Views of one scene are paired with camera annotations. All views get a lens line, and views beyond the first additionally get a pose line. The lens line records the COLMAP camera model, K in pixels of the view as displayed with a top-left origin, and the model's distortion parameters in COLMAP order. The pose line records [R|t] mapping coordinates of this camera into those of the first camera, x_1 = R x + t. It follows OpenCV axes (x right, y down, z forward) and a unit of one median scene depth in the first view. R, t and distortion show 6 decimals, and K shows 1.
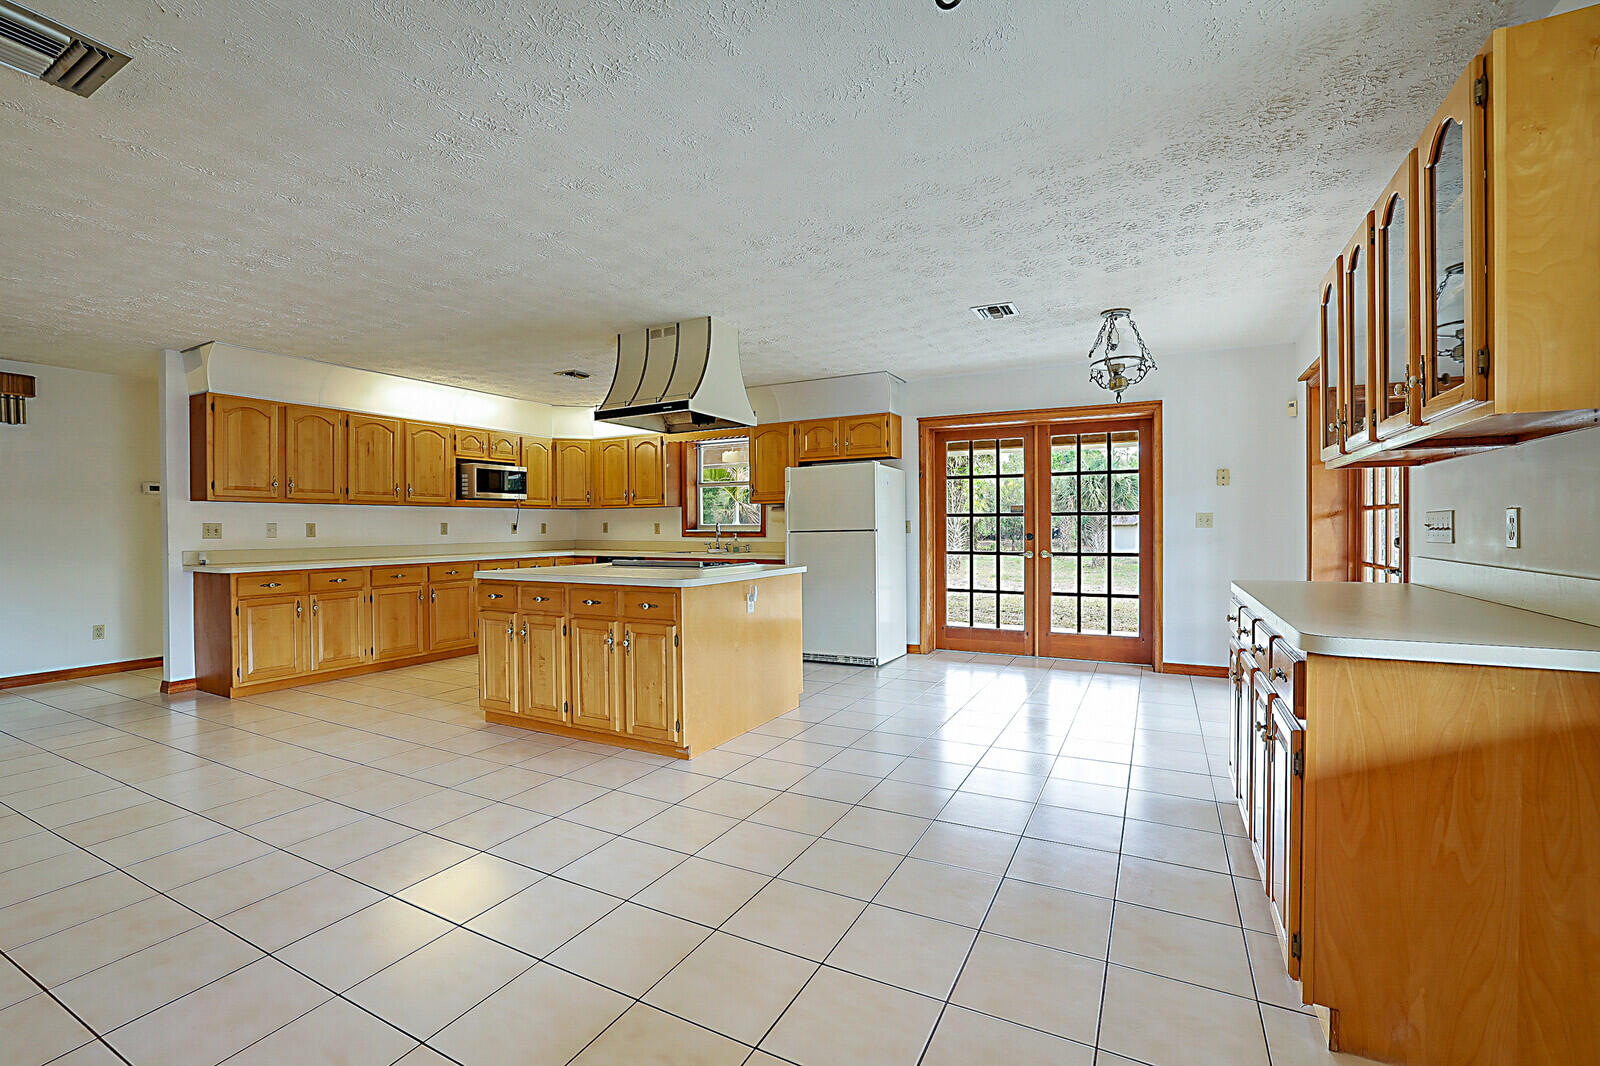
lens RADIAL K [[689.6, 0, 796.6], [0, 689.6, 532.5], [0, 0, 1]] dist [-0.000815, 0.000077]
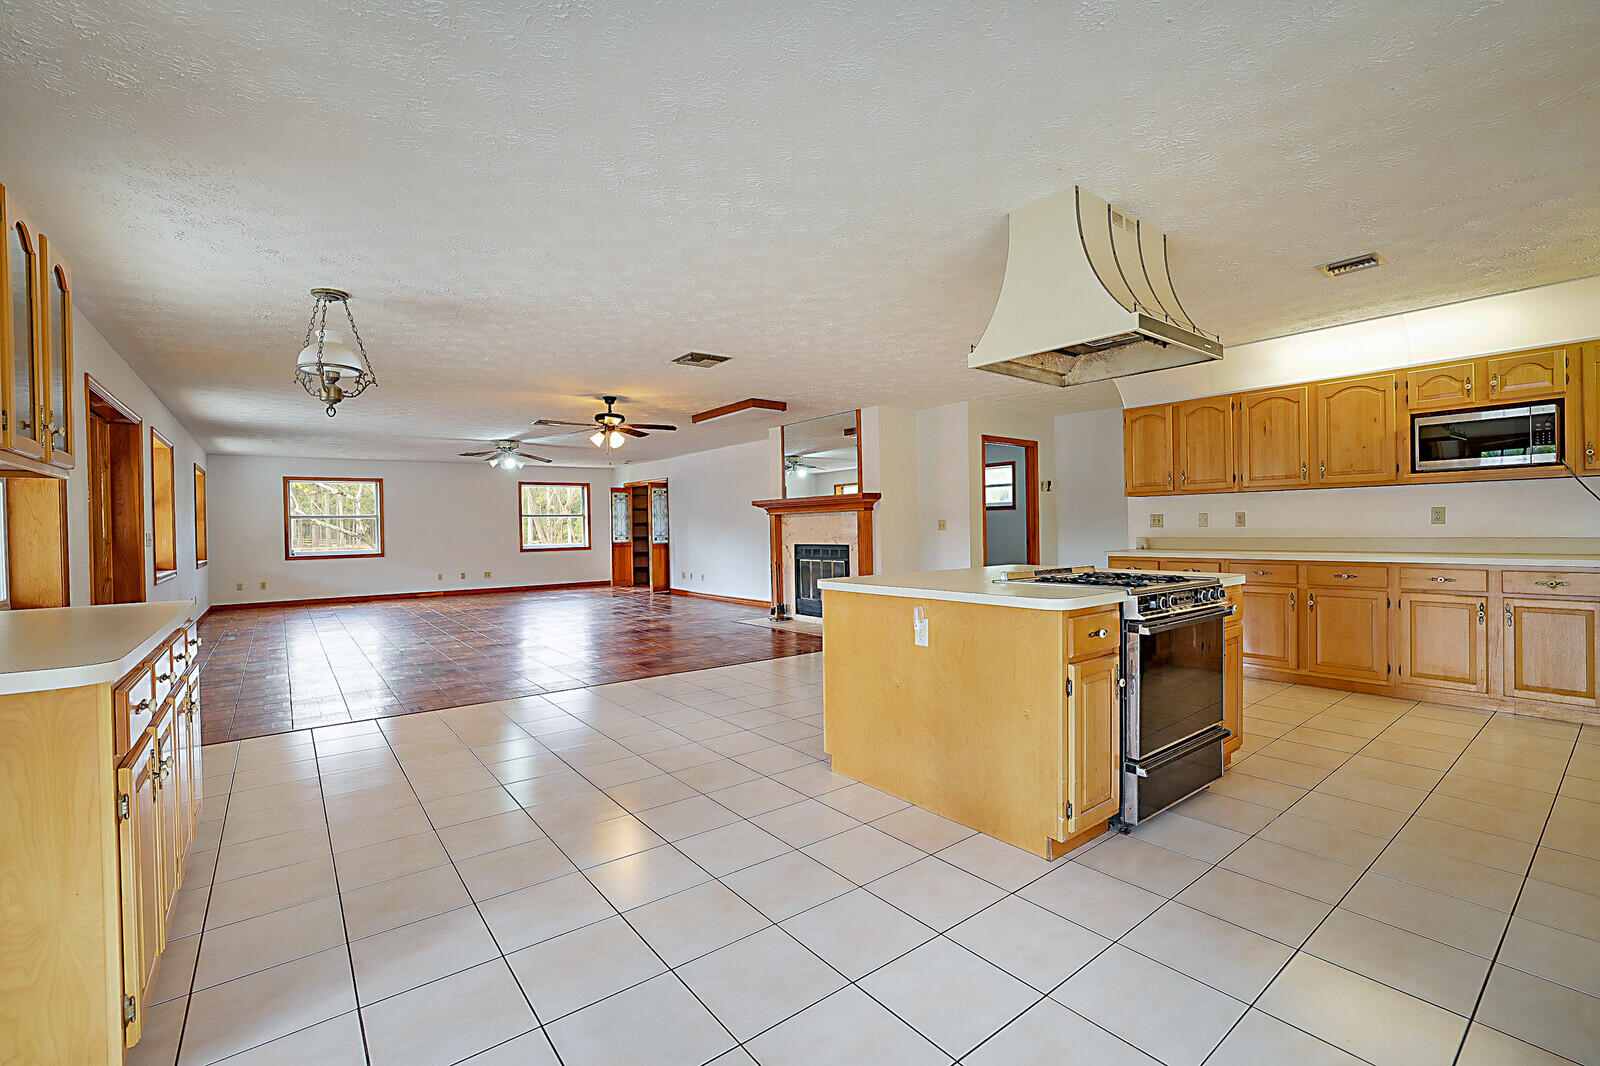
lens RADIAL K [[689.6, 0, 802.0], [0, 689.6, 532.1], [0, 0, 1]] dist [-0.000815, 0.000077]
pose [[-0.399099, 0.022883, -0.916622, 0.443709], [0.013120, 0.999729, 0.019245, -0.012423], [0.916814, -0.004346, -0.399291, 0.815998]]
